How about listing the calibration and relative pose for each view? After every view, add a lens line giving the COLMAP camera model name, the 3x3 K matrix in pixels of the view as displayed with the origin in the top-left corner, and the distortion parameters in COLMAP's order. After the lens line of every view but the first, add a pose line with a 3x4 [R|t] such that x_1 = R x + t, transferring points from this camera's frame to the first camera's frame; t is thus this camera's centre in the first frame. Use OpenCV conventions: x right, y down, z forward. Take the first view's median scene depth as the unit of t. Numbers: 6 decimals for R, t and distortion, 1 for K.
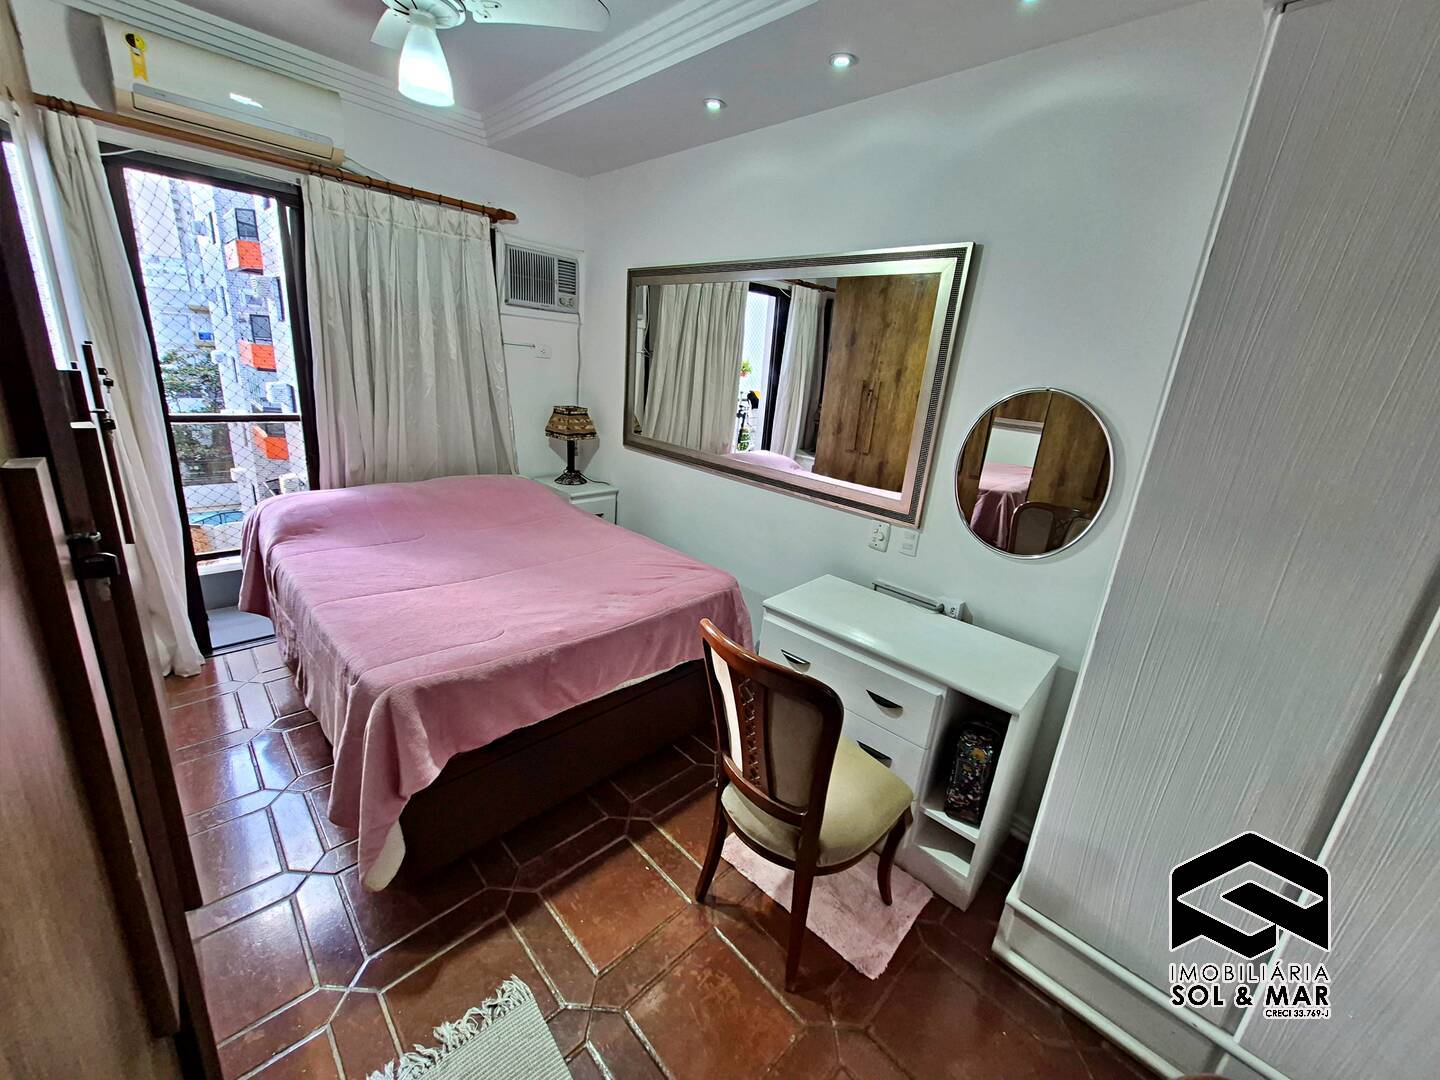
lens RADIAL K [[563.8, 0, 716.7], [0, 563.8, 530.8], [0, 0, 1]] dist [0.000709, 0.000649]
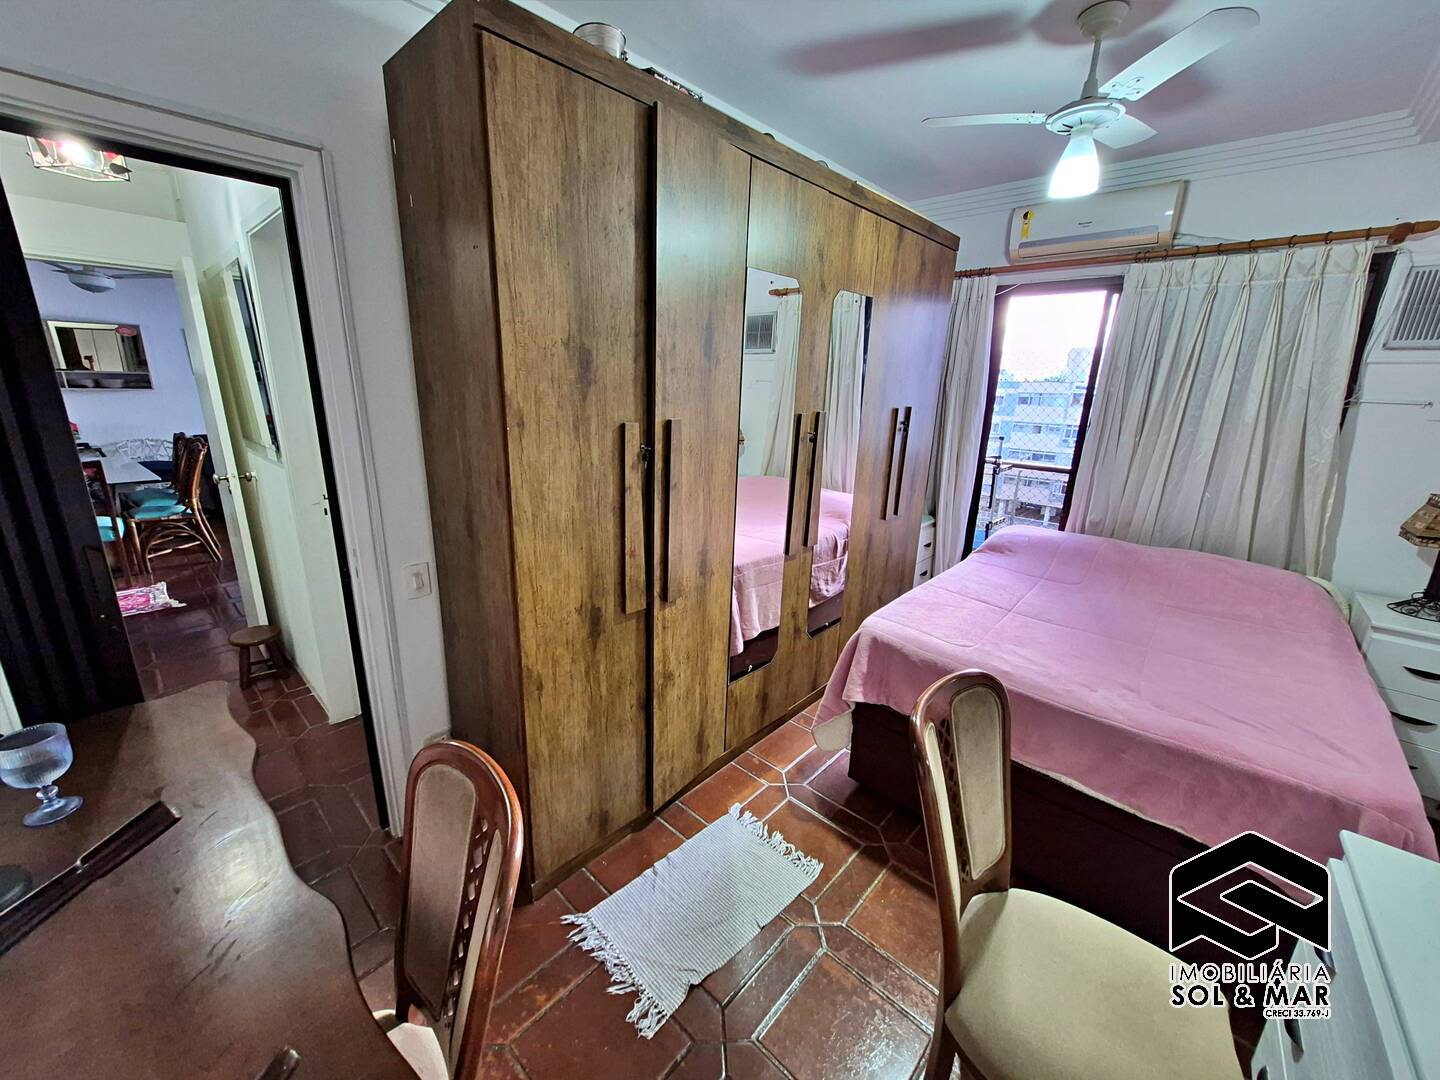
lens RADIAL K [[563.8, 0, 720.8], [0, 563.8, 541.6], [0, 0, 1]] dist [0.000709, 0.000649]
pose [[0.054423, 0.195596, -0.979173, 0.577176], [-0.312745, 0.934625, 0.169314, -0.045419], [0.948277, 0.297017, 0.112036, 0.307866]]
